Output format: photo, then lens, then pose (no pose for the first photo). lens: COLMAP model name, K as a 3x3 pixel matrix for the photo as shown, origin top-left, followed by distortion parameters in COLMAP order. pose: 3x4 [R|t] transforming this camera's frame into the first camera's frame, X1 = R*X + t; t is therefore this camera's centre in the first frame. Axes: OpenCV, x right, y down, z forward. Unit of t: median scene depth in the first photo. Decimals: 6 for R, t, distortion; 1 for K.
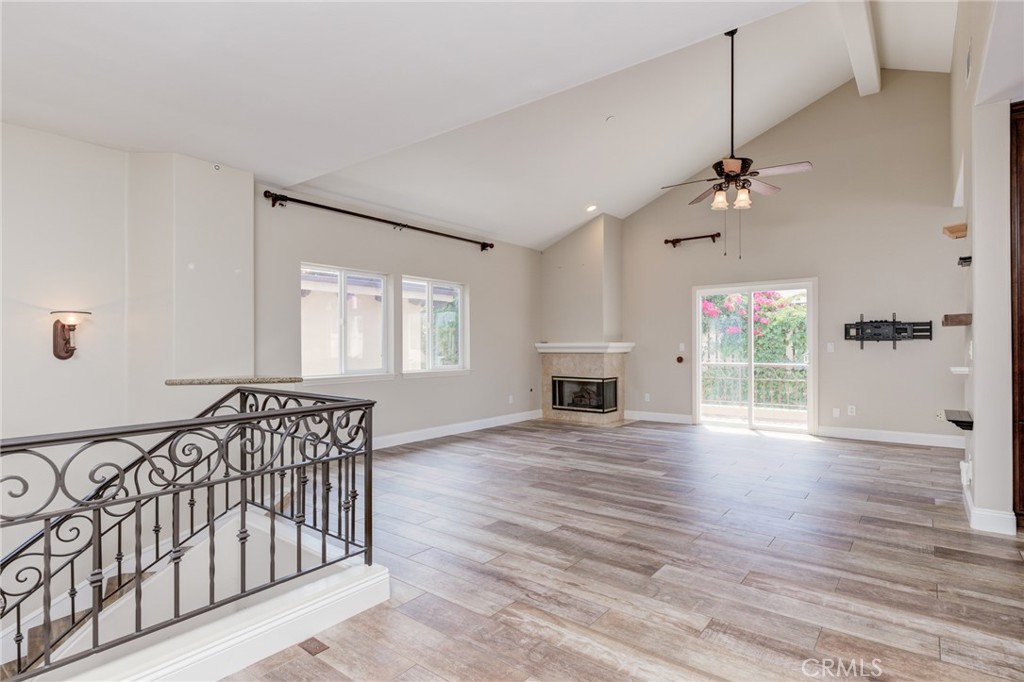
lens RADIAL K [[534.6, 0, 505.5], [0, 534.6, 340.1], [0, 0, 1]] dist [0.009211, -0.000260]
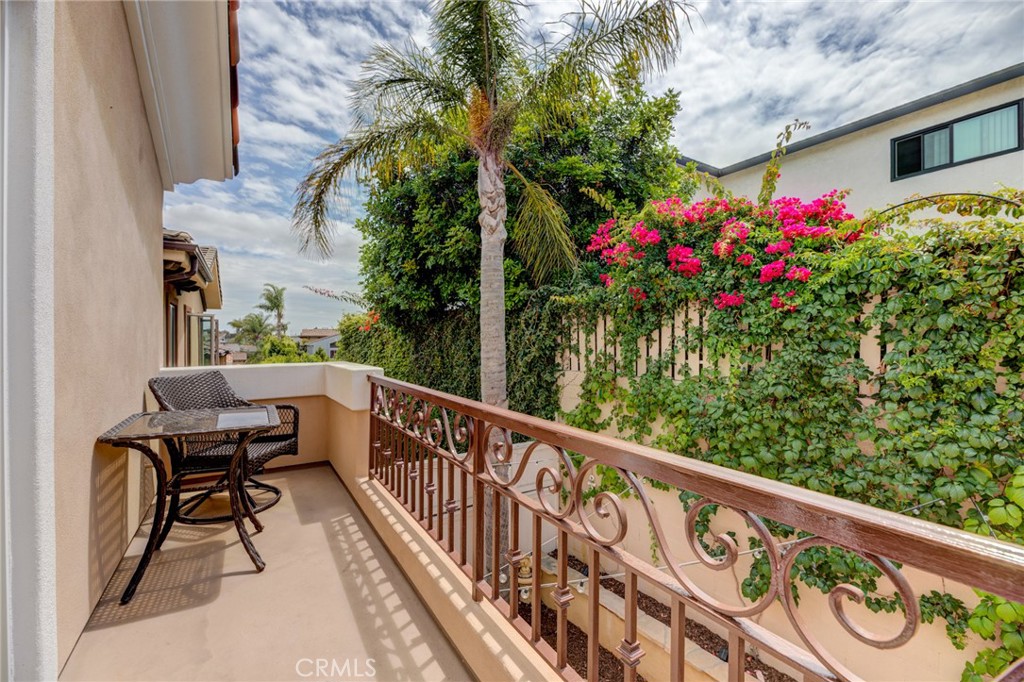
lens RADIAL K [[415.7, 0, 506.9], [0, 415.7, 339.4], [0, 0, 1]] dist [-0.001942, -0.000858]
pose [[0.947057, 0.004843, -0.321030, 0.655060], [-0.001695, 0.999948, 0.010083, 0.021582], [0.321062, -0.009005, 0.947015, 1.092928]]
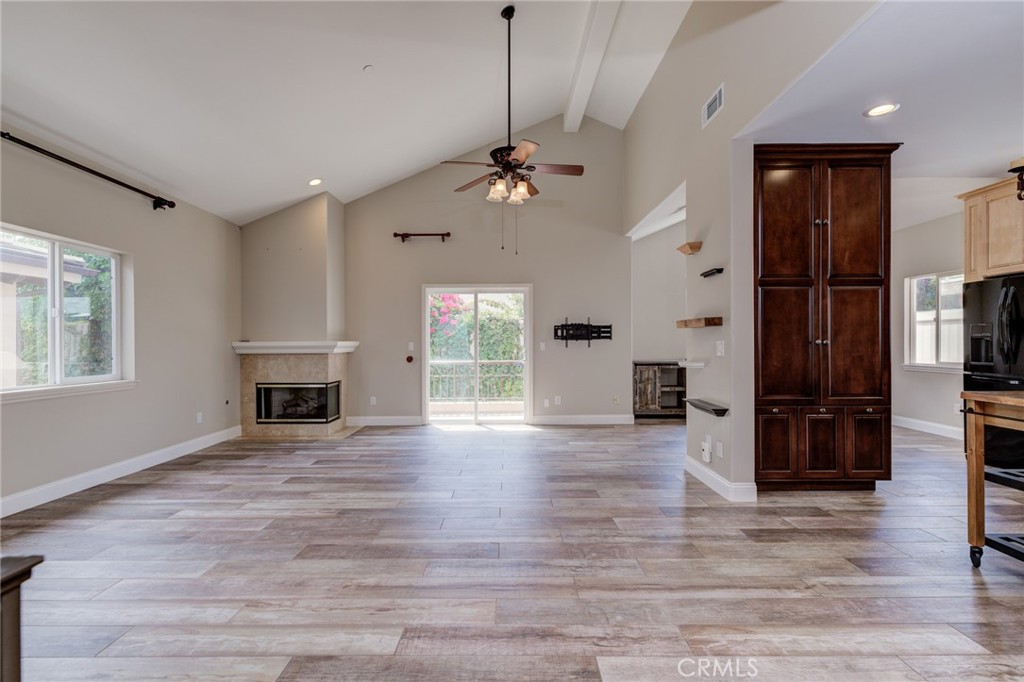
lens RADIAL K [[476.6, 0, 509.7], [0, 476.6, 342.3], [0, 0, 1]] dist [0.005941, -0.001275]
pose [[0.782308, 0.000608, 0.622891, -0.080920], [-0.004354, 0.999980, 0.004492, 0.001500], [-0.622876, -0.006226, 0.782296, 0.260131]]
